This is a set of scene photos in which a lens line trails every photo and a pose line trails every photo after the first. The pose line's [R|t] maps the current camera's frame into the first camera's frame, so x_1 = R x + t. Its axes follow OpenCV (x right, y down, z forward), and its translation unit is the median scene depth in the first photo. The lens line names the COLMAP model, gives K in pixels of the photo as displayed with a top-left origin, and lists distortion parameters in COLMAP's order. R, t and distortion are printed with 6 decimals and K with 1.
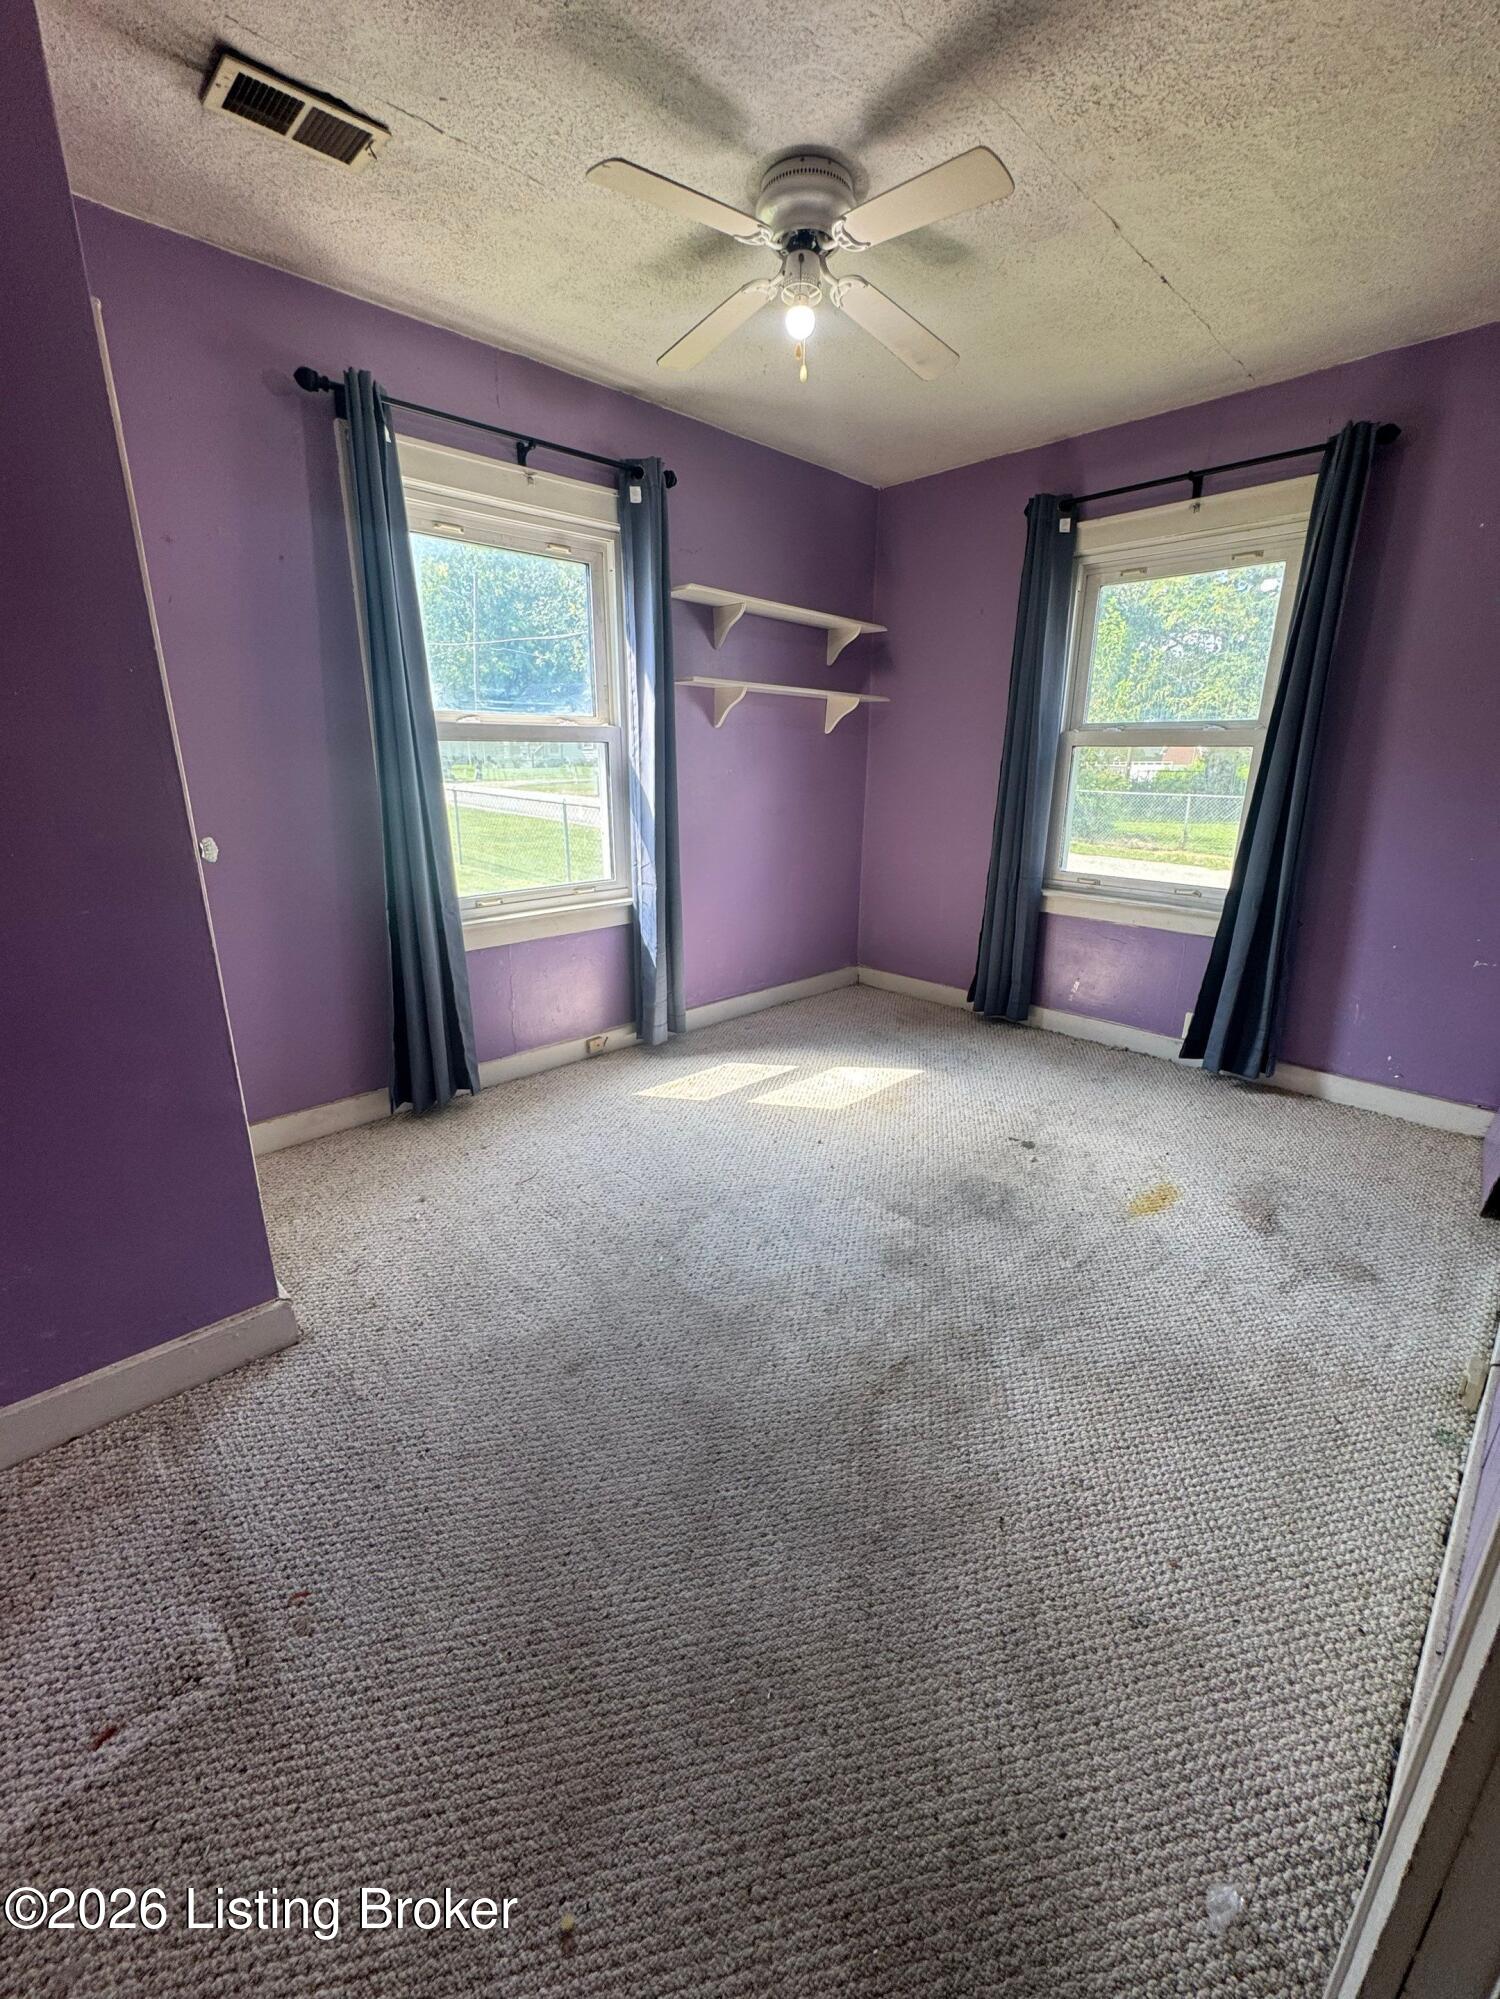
lens RADIAL K [[800.7, 0, 754.9], [0, 800.7, 999.3], [0, 0, 1]] dist [-0.002818, 0.000038]
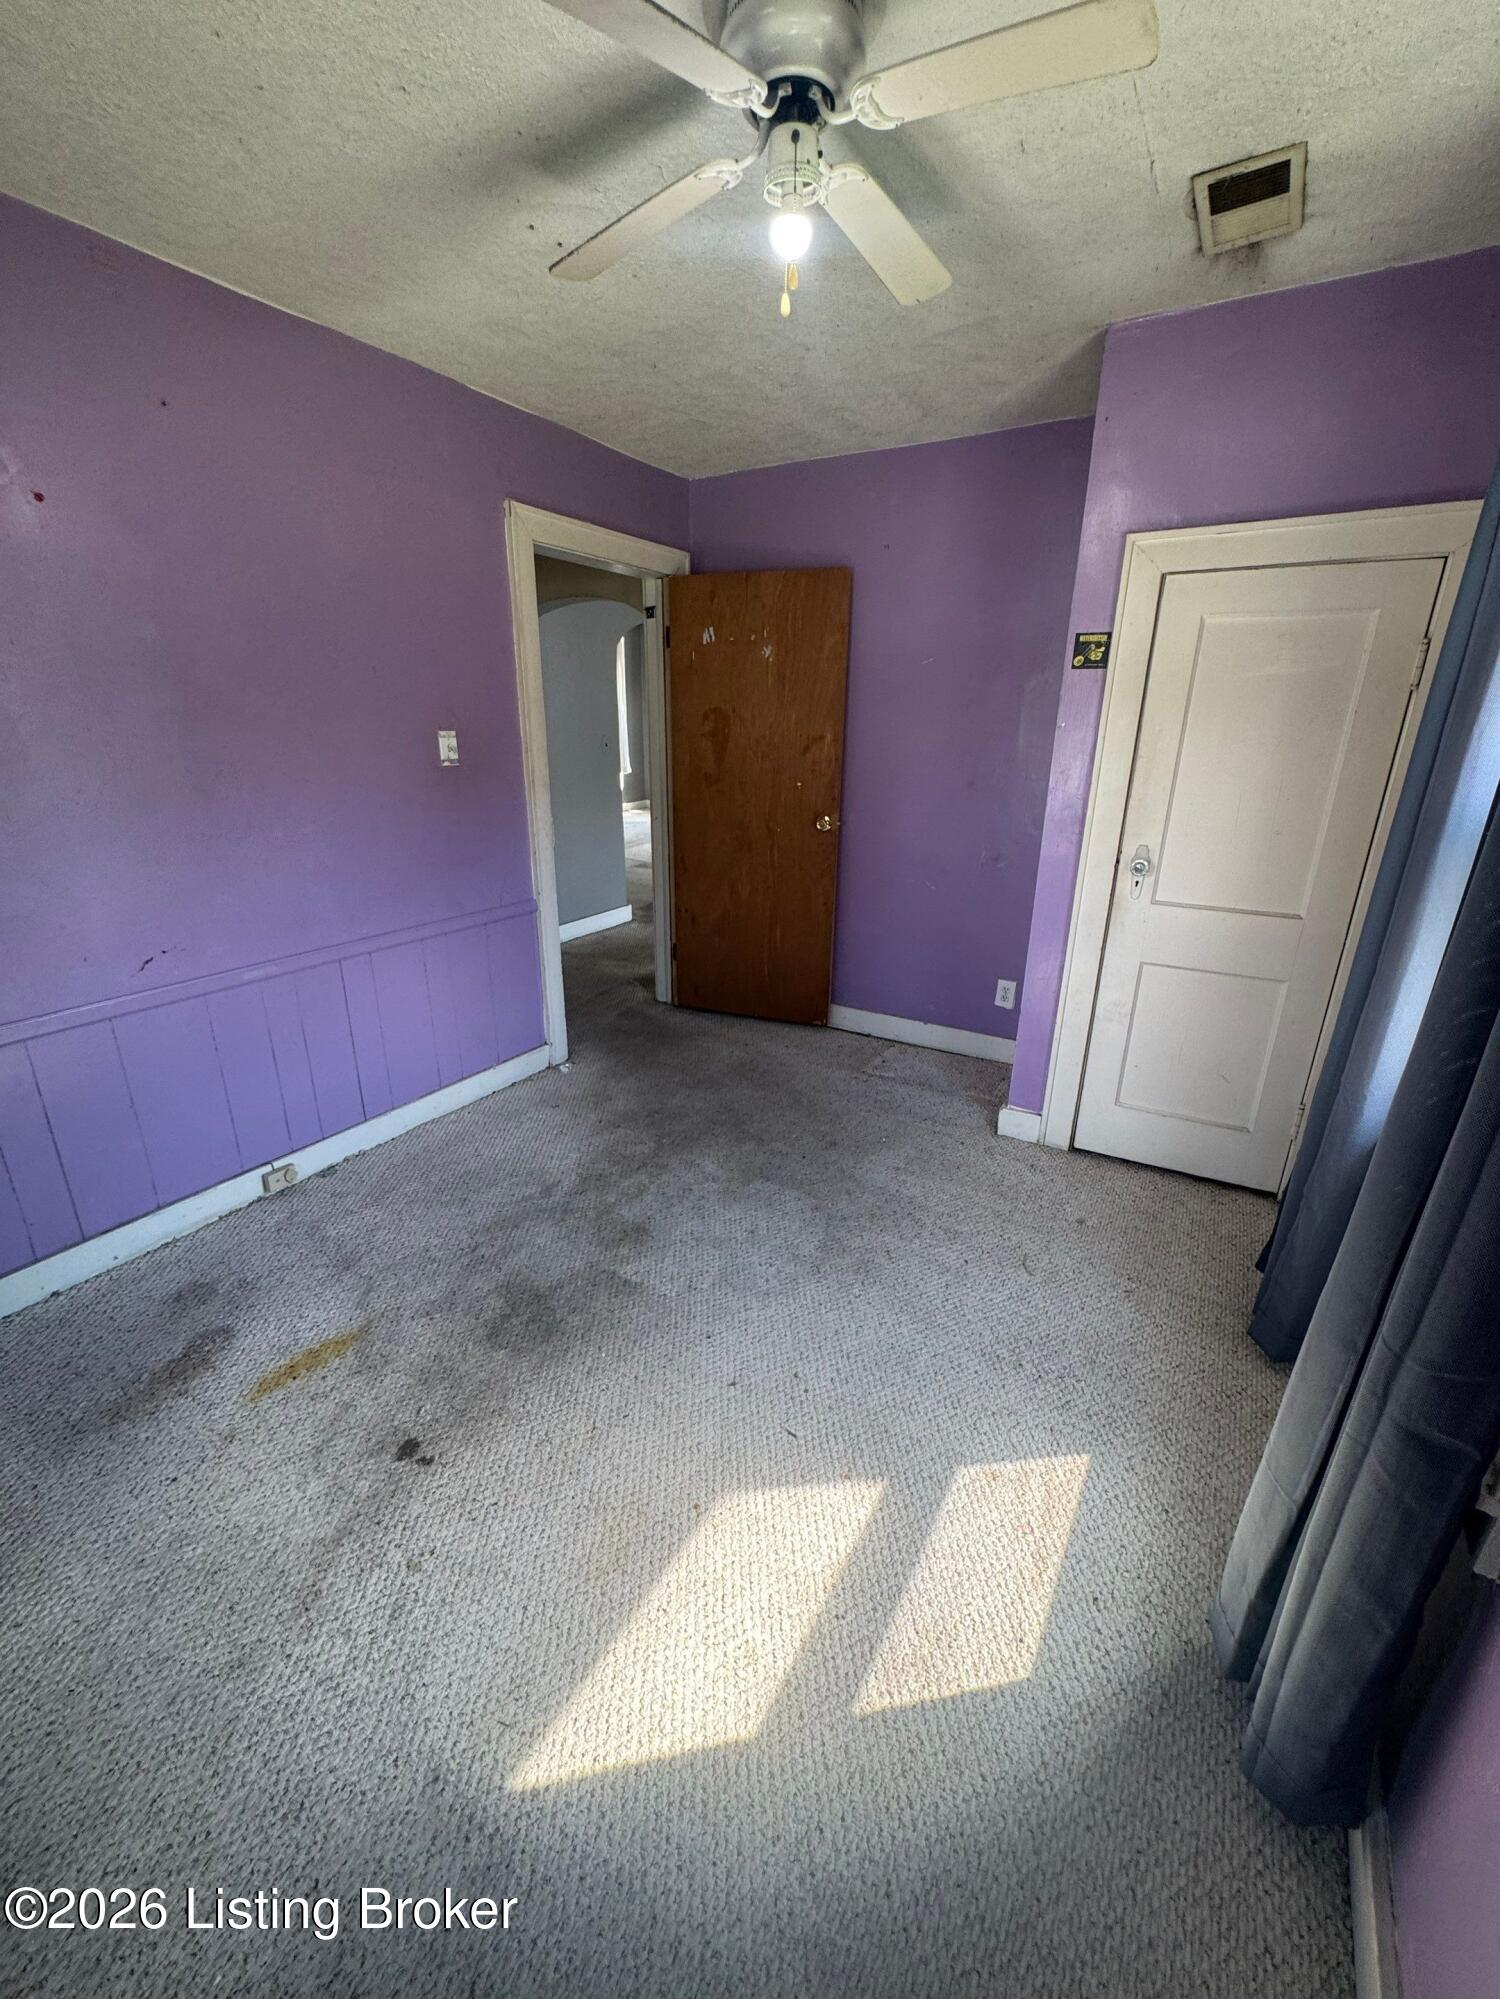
lens RADIAL K [[800.7, 0, 754.1], [0, 800.7, 1001.9], [0, 0, 1]] dist [-0.002818, 0.000038]
pose [[-0.968781, 0.062288, -0.239967, 0.242852], [-0.094791, 0.801317, 0.590683, -0.574613], [0.229082, 0.594989, -0.770396, 1.556465]]
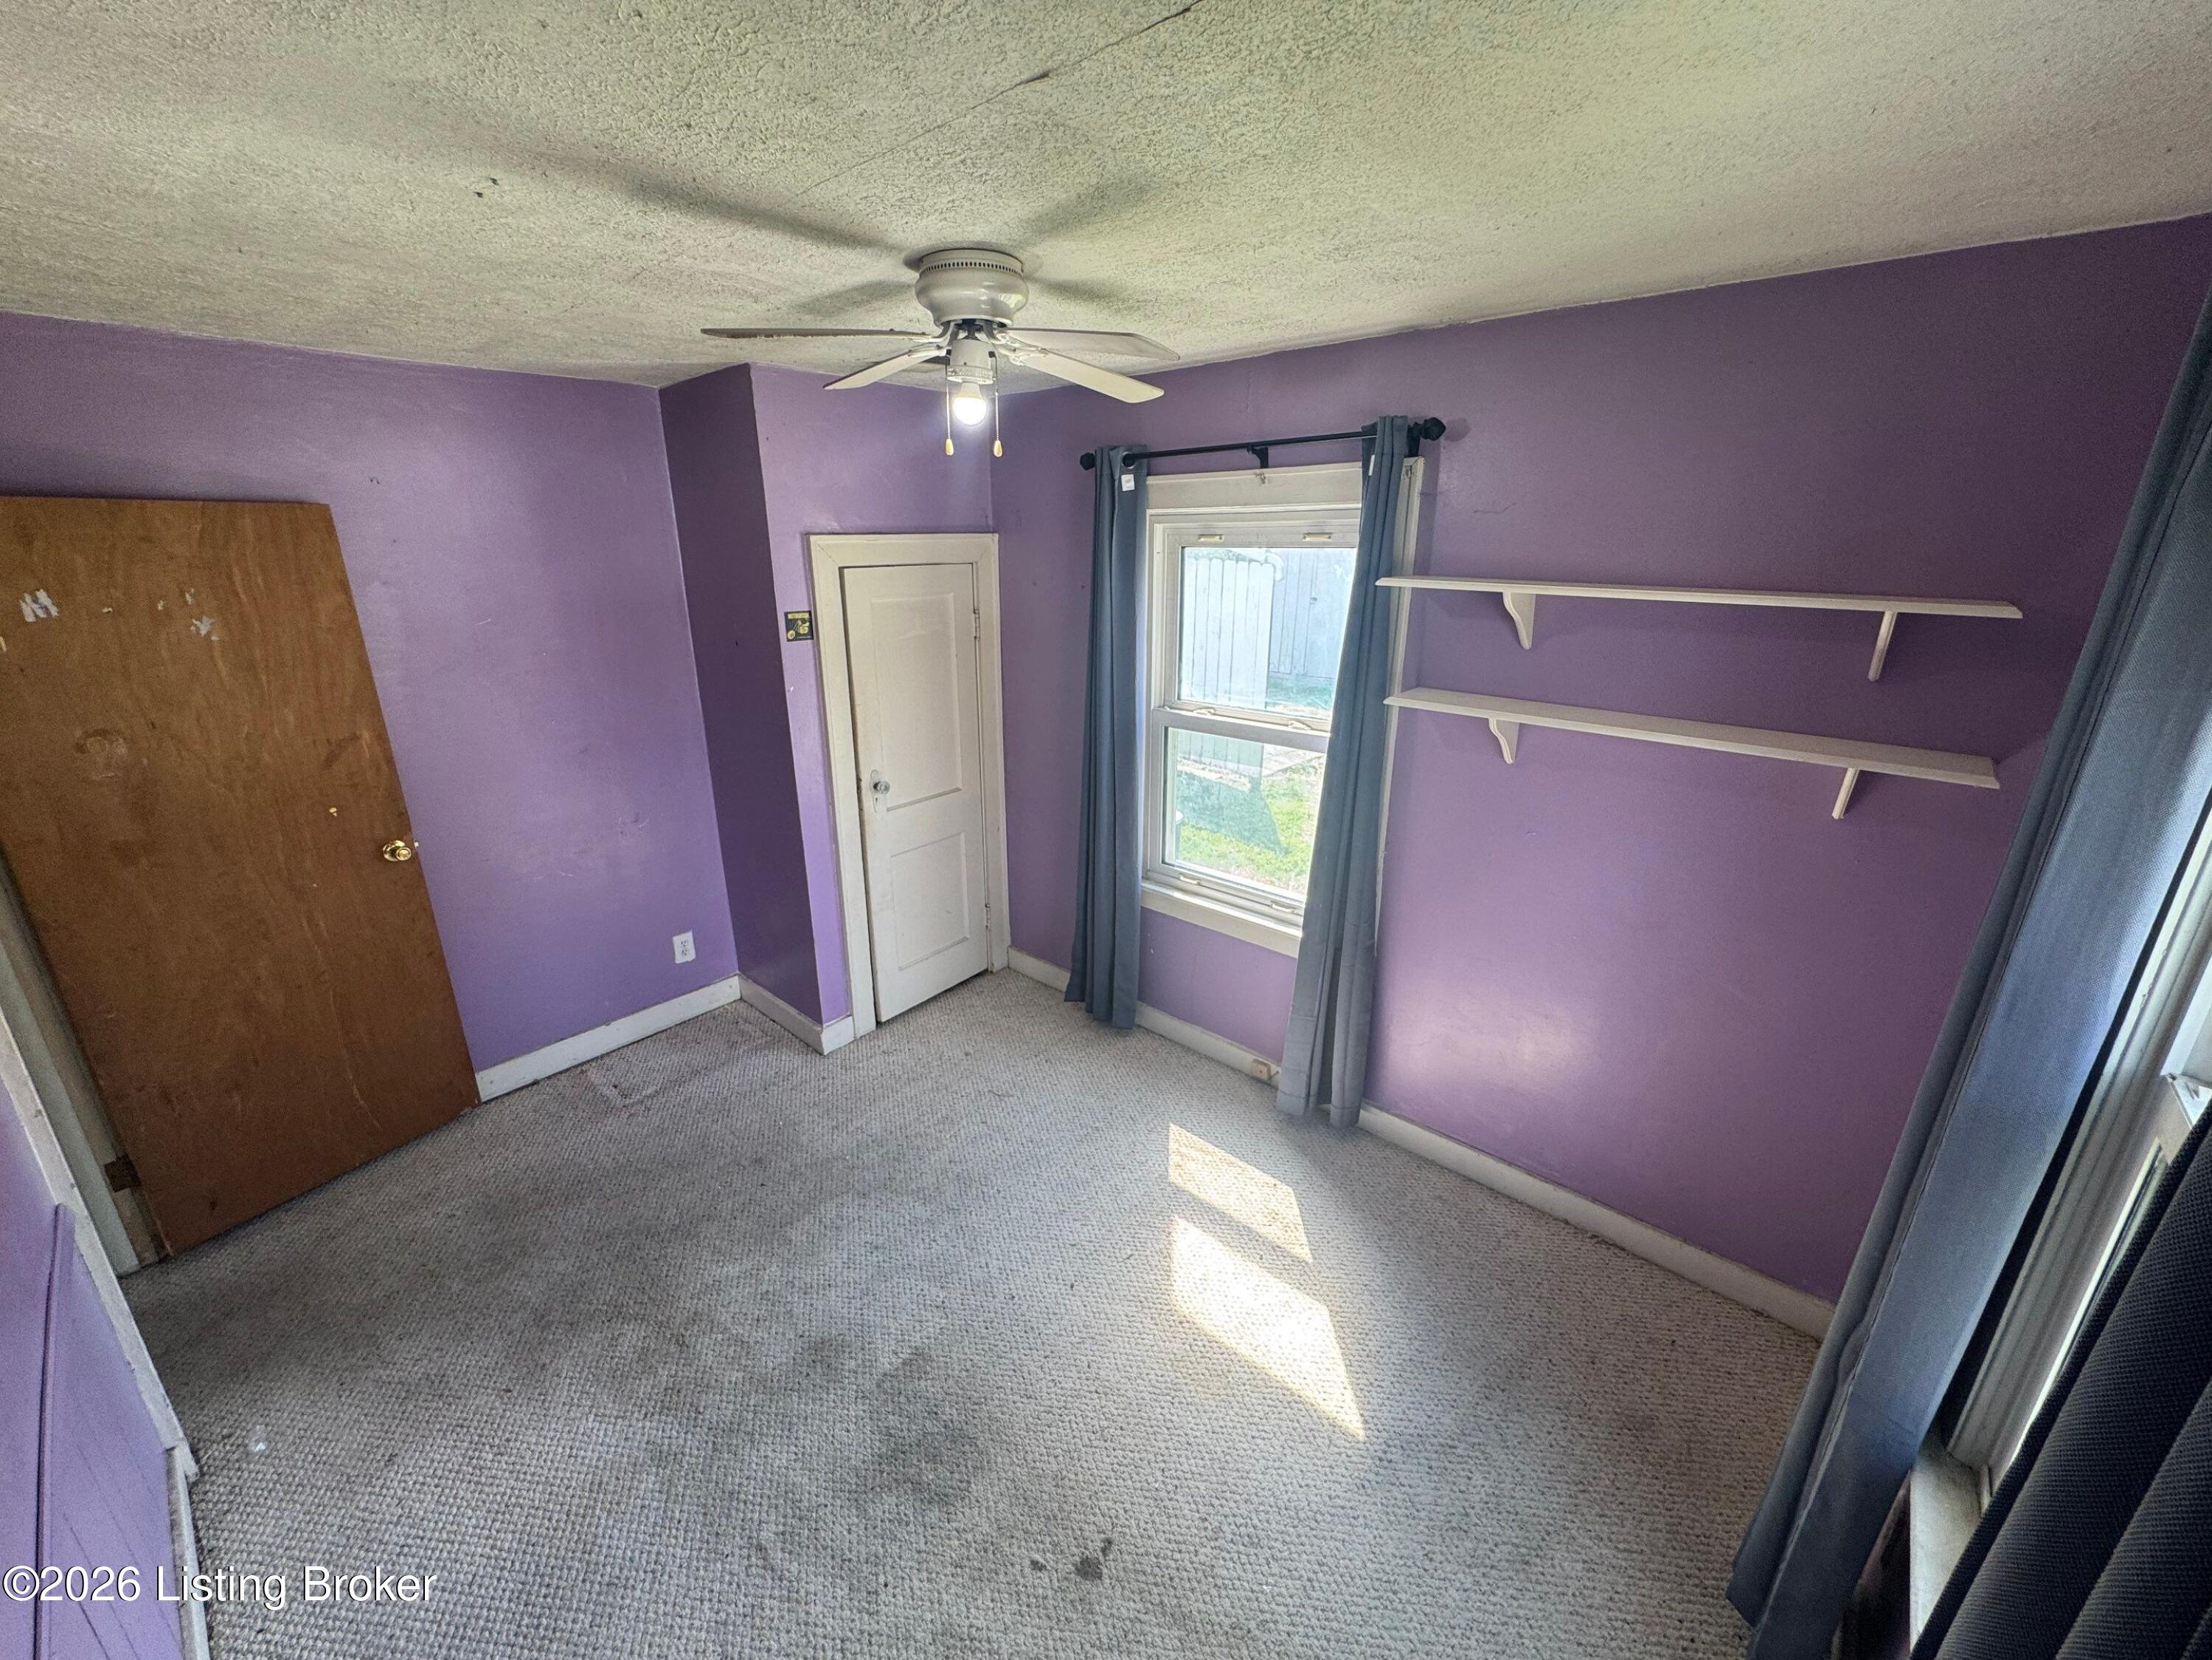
lens RADIAL K [[886.1, 0, 1104.9], [0, 886.1, 833.8], [0, 0, 1]] dist [-0.002818, 0.000038]
pose [[0.072406, 0.305633, -0.949392, 0.929844], [-0.295990, 0.915592, 0.272179, -0.579913], [0.952443, 0.261303, 0.156758, 0.894014]]
